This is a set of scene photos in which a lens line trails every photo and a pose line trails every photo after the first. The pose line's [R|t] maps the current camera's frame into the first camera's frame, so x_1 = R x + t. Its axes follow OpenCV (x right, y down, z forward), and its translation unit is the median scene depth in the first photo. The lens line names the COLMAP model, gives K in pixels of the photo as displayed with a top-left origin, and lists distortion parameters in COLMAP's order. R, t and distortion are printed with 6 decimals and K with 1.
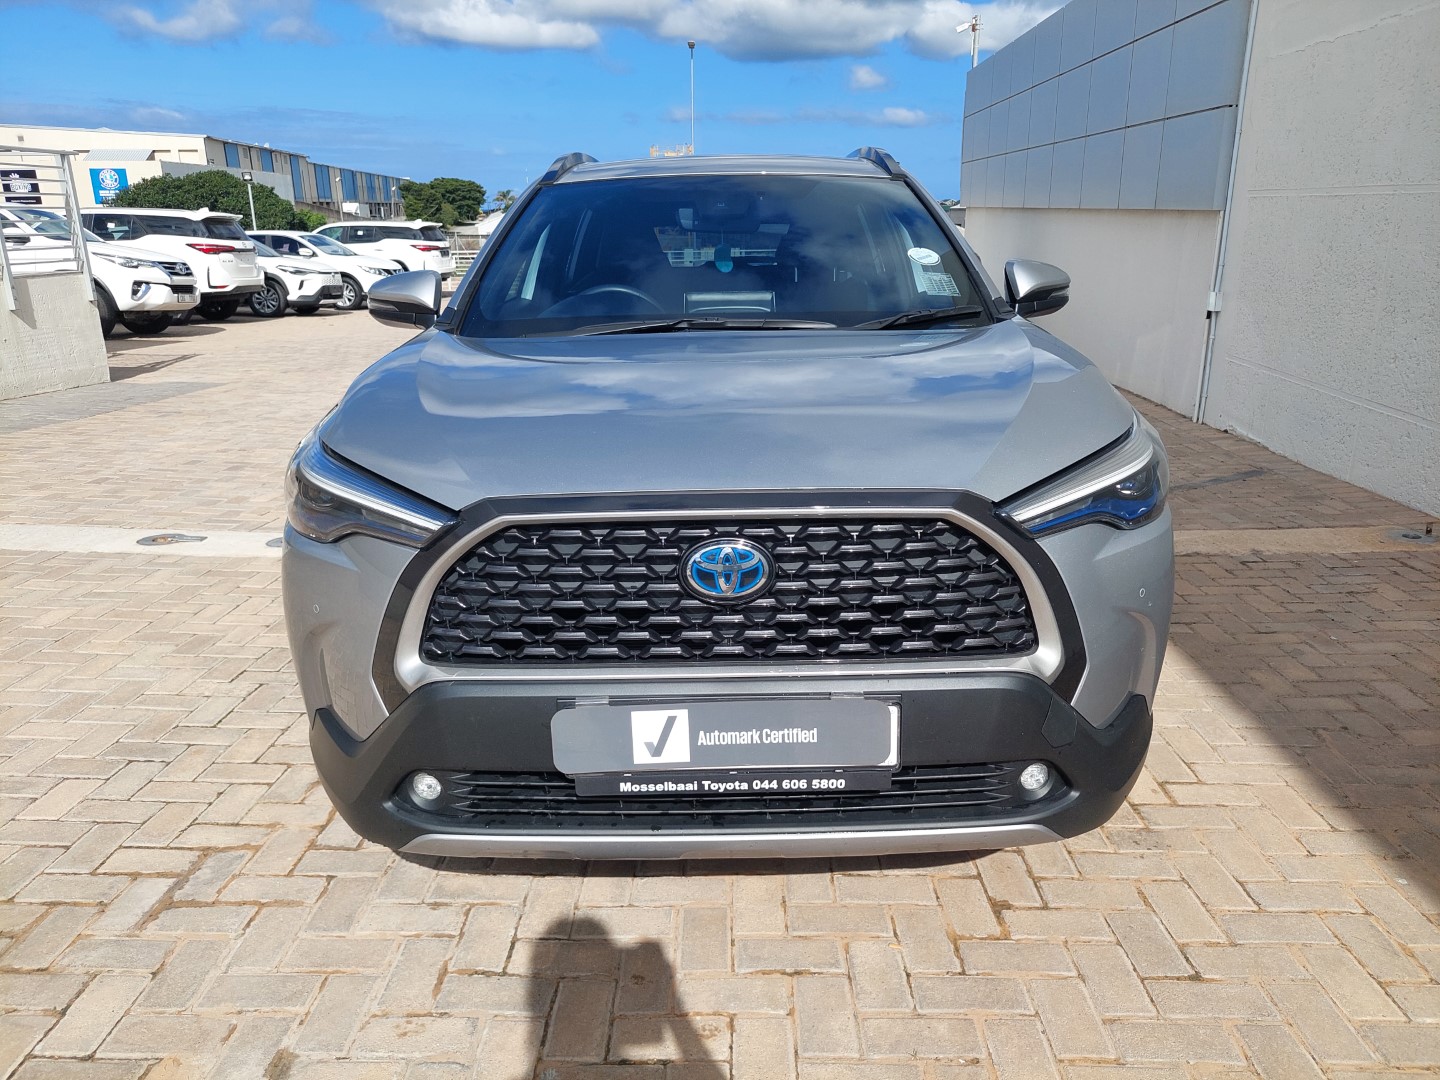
lens RADIAL K [[1014.8, 0, 724.2], [0, 1014.8, 530.3], [0, 0, 1]] dist [0.027580, -0.022512]
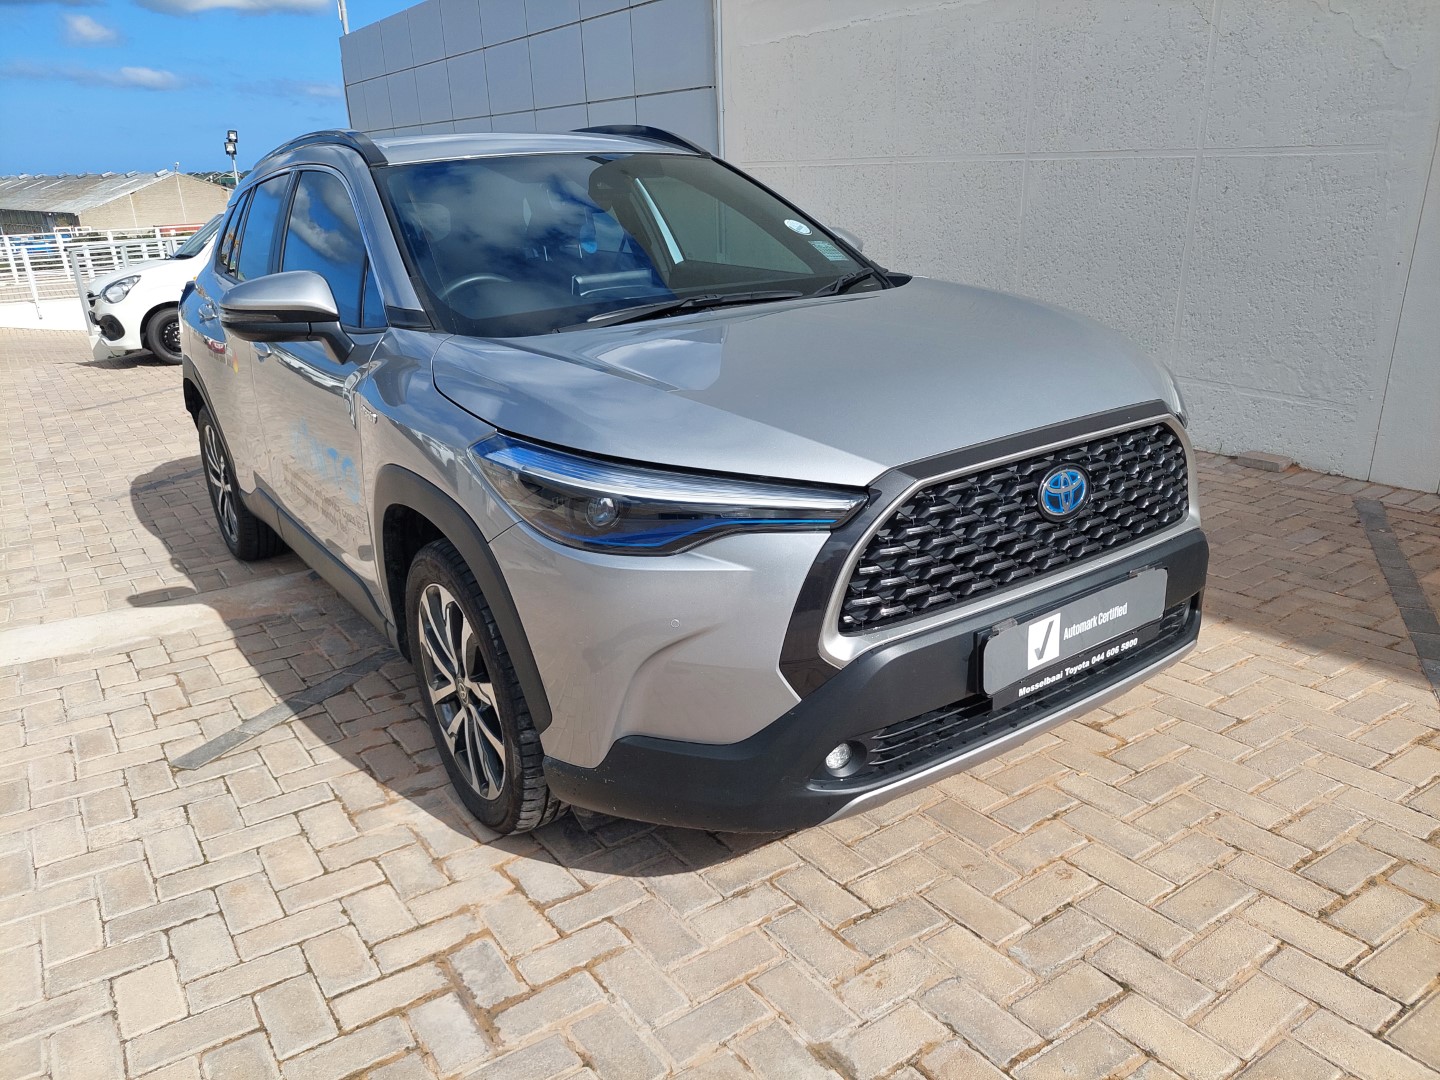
lens RADIAL K [[1014.8, 0, 728.7], [0, 1014.8, 540.3], [0, 0, 1]] dist [0.027580, -0.022512]
pose [[0.823983, -0.205808, 0.527916, -0.954410], [0.186786, 0.978284, 0.089844, -0.085981], [-0.534942, 0.024577, 0.844531, 0.187885]]
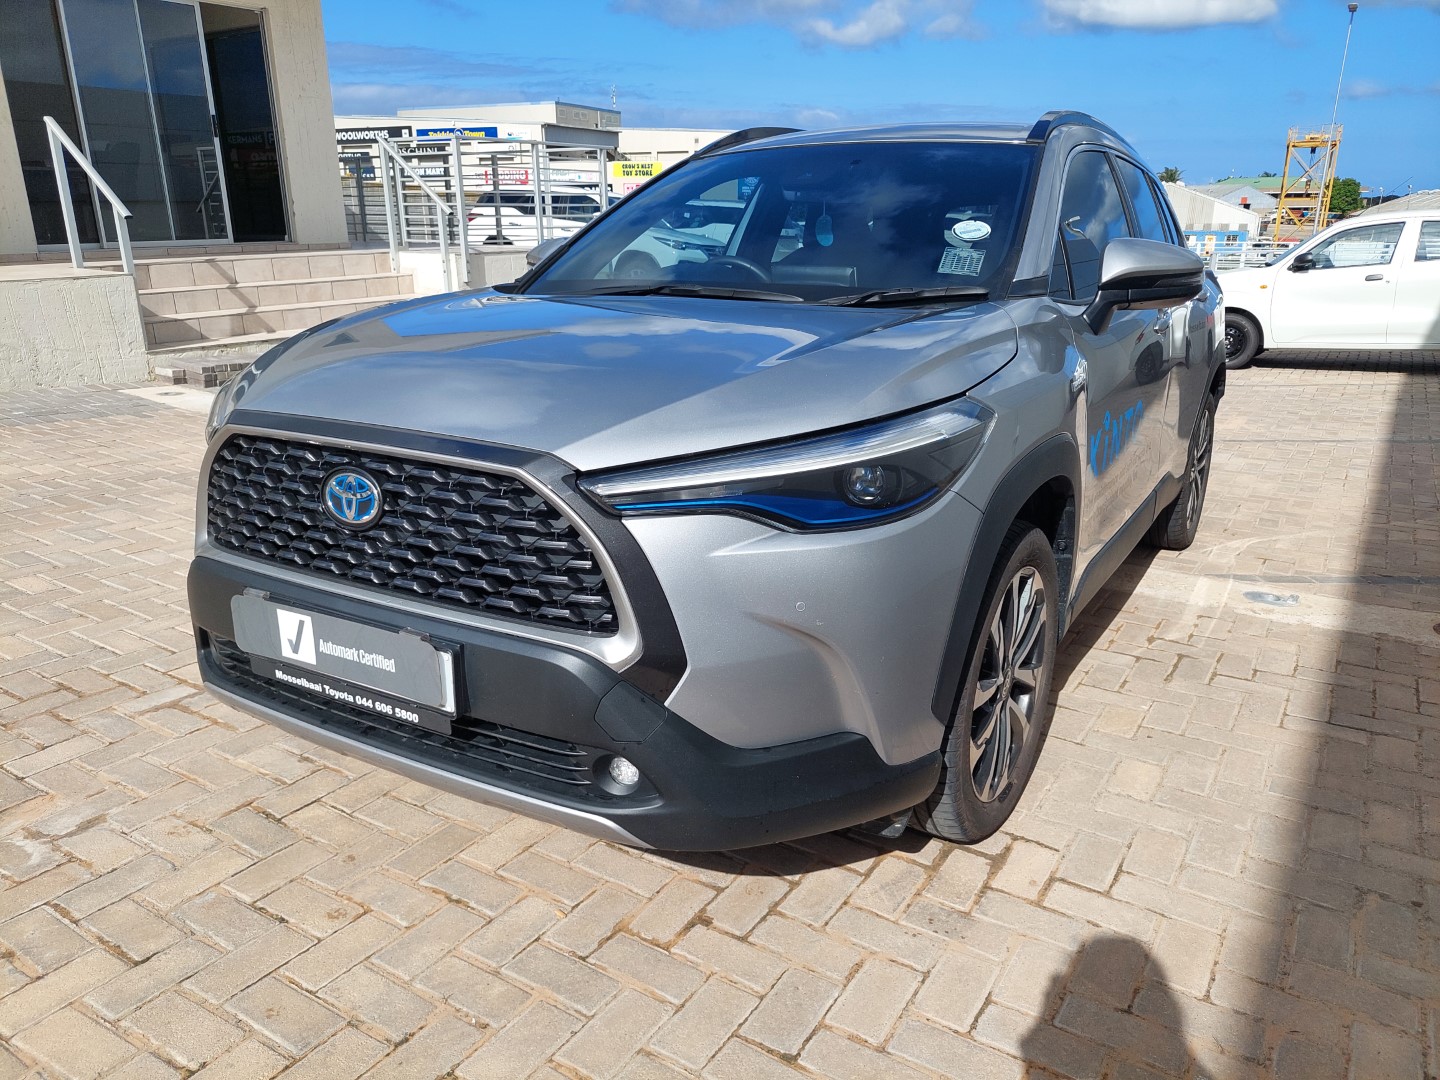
lens RADIAL K [[1014.8, 0, 727.8], [0, 1014.8, 543.5], [0, 0, 1]] dist [0.027580, -0.022512]
pose [[0.860412, 0.164644, -0.482269, 0.861604], [-0.155179, 0.986075, 0.059787, -0.039035], [0.485397, 0.023396, 0.873981, 0.240148]]
